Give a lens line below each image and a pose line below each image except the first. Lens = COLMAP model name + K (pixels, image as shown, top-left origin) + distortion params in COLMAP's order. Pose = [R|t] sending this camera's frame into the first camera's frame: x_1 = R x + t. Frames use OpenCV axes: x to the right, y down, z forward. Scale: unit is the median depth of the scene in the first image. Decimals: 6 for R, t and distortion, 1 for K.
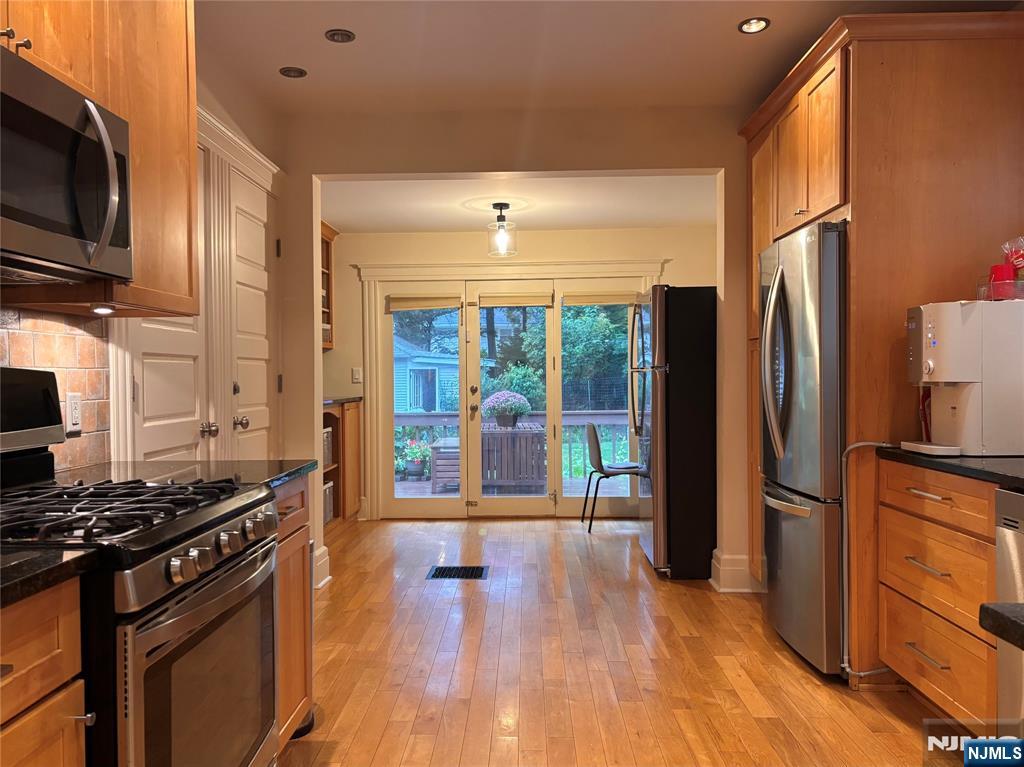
lens RADIAL K [[769.5, 0, 513.8], [0, 769.5, 383.5], [0, 0, 1]] dist [0.071442, -0.019728]
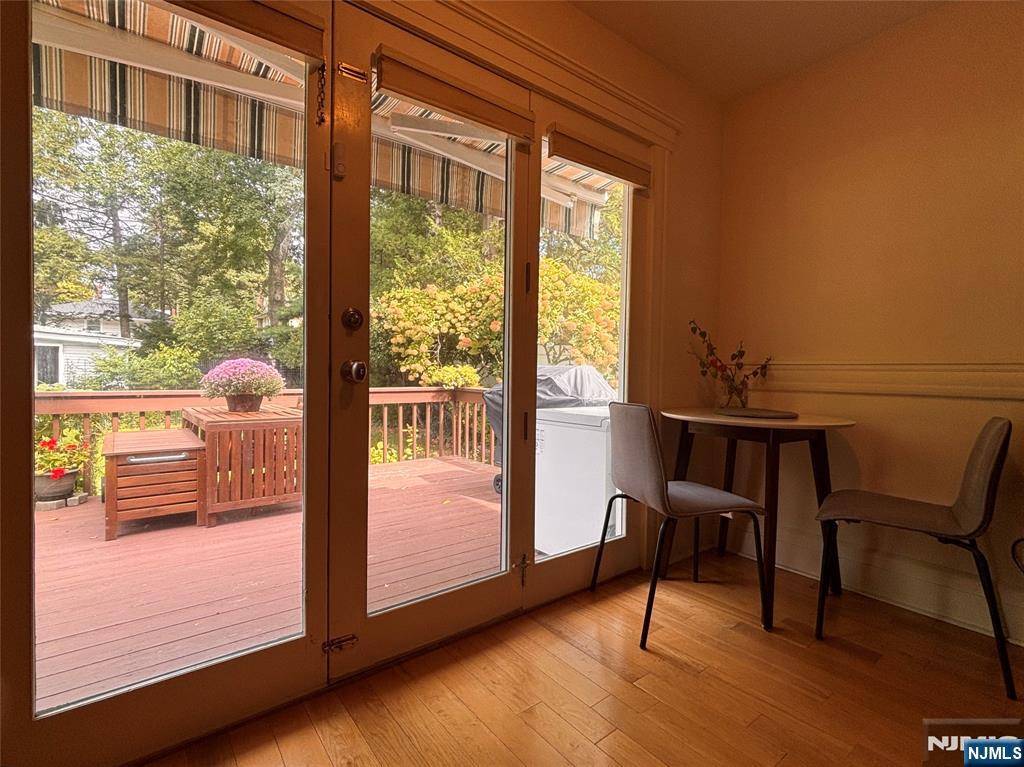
lens RADIAL K [[481.3, 0, 512.8], [0, 481.3, 383.4], [0, 0, 1]] dist [-0.002322, 0.001914]
pose [[0.781229, 0.002001, 0.624241, -0.038821], [-0.014156, 0.999795, 0.014511, 0.009778], [-0.624083, -0.020173, 0.781097, 0.232469]]
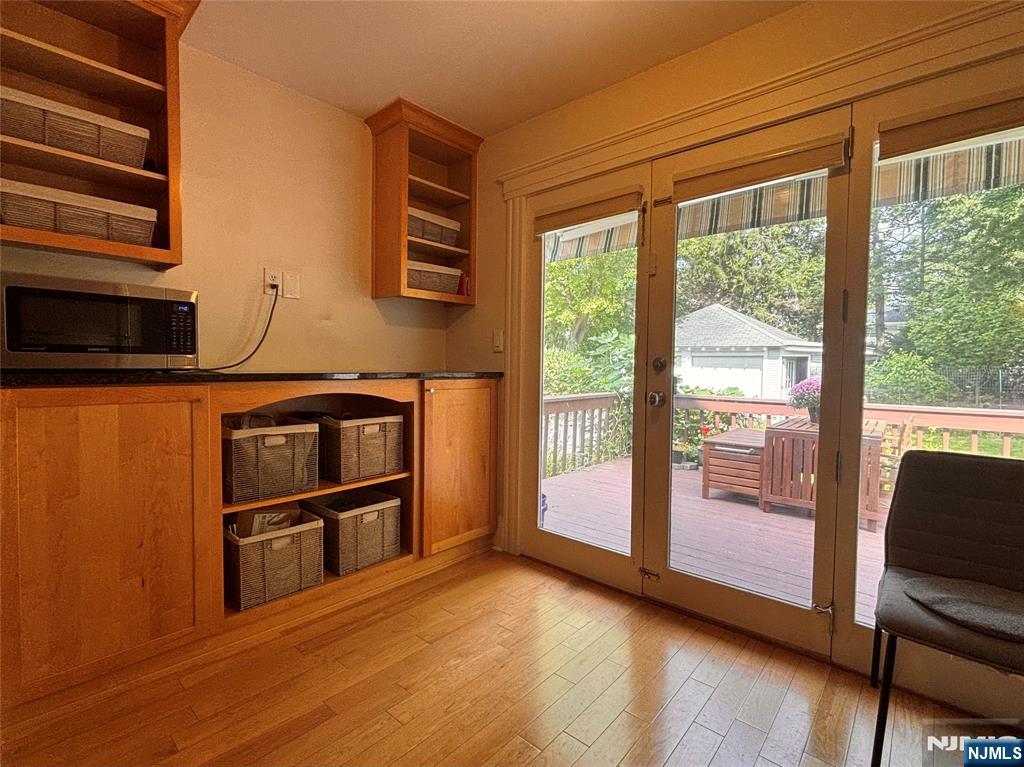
lens RADIAL K [[481.3, 0, 513.1], [0, 481.3, 384.1], [0, 0, 1]] dist [-0.002322, 0.001914]
pose [[0.763819, 0.043984, -0.643930, 0.025525], [-0.023234, 0.998902, 0.040671, 0.003073], [0.645012, -0.016104, 0.764003, 0.202322]]
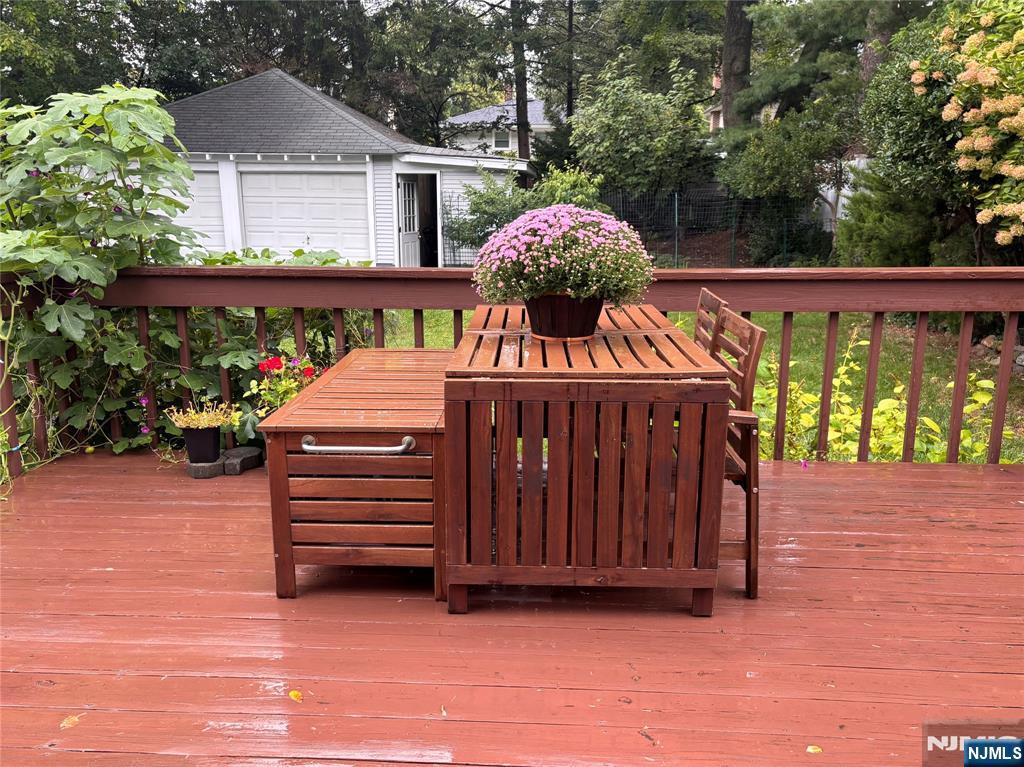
lens RADIAL K [[831.5, 0, 505.7], [0, 831.5, 376.9], [0, 0, 1]] dist [0.012466, -0.023258]
pose [[0.998701, 0.019603, -0.047026, -0.006756], [-0.009494, 0.978455, 0.206241, 0.003789], [0.050056, -0.205527, 0.977371, 0.306021]]
